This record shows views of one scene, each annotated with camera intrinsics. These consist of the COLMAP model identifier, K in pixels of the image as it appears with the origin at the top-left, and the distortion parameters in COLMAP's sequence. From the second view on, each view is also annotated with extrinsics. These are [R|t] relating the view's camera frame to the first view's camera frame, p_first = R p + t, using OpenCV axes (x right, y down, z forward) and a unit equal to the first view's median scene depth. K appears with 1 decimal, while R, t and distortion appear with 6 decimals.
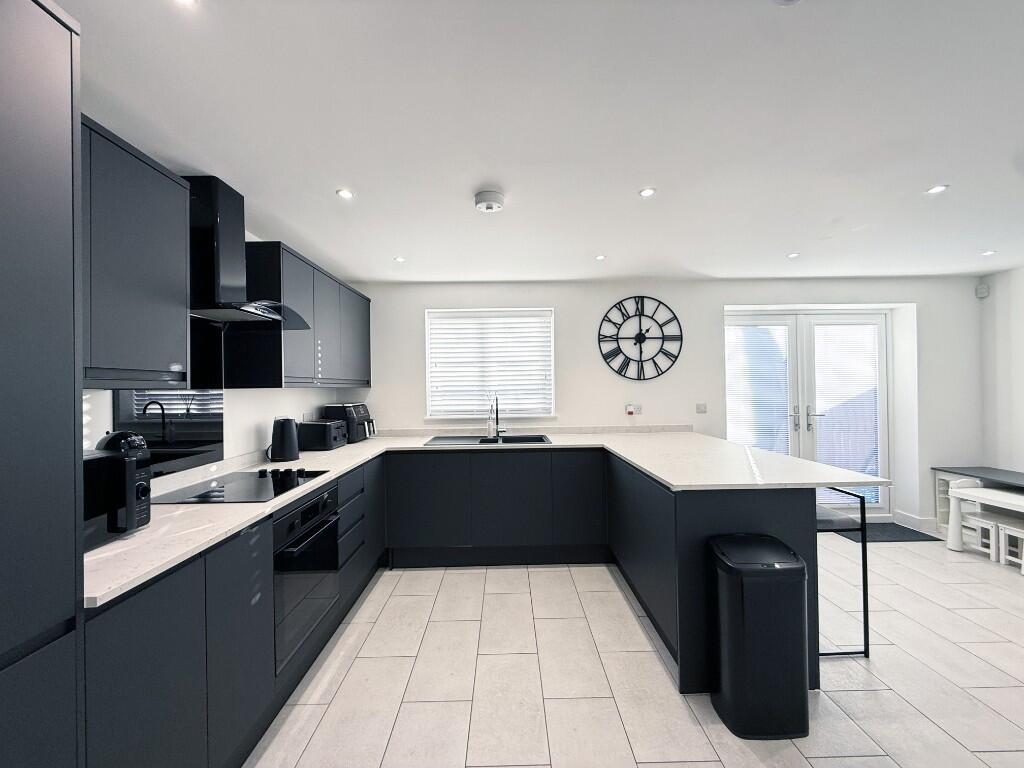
lens RADIAL K [[406.0, 0, 509.6], [0, 406.0, 384.6], [0, 0, 1]] dist [-0.001027, -0.000031]
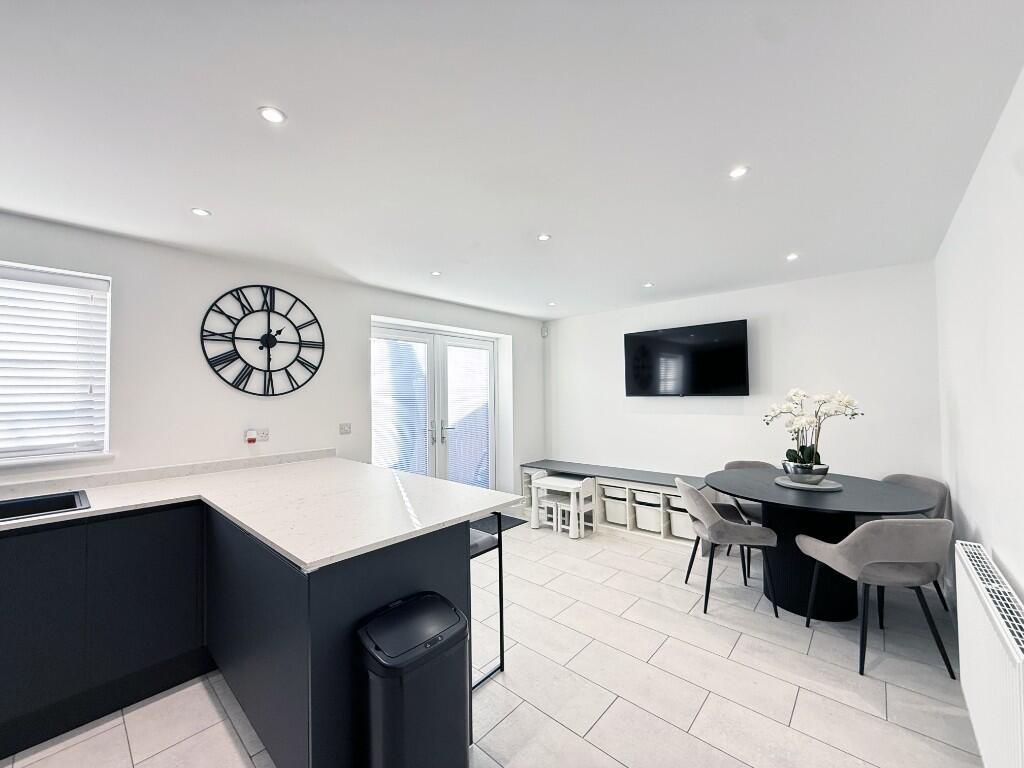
lens RADIAL K [[406.0, 0, 509.6], [0, 406.0, 384.6], [0, 0, 1]] dist [-0.001027, -0.000031]
pose [[0.674827, 0.021961, 0.737649, 0.067063], [0.000021, 0.999557, -0.029778, -0.009698], [-0.737976, 0.020111, 0.674527, 0.153093]]
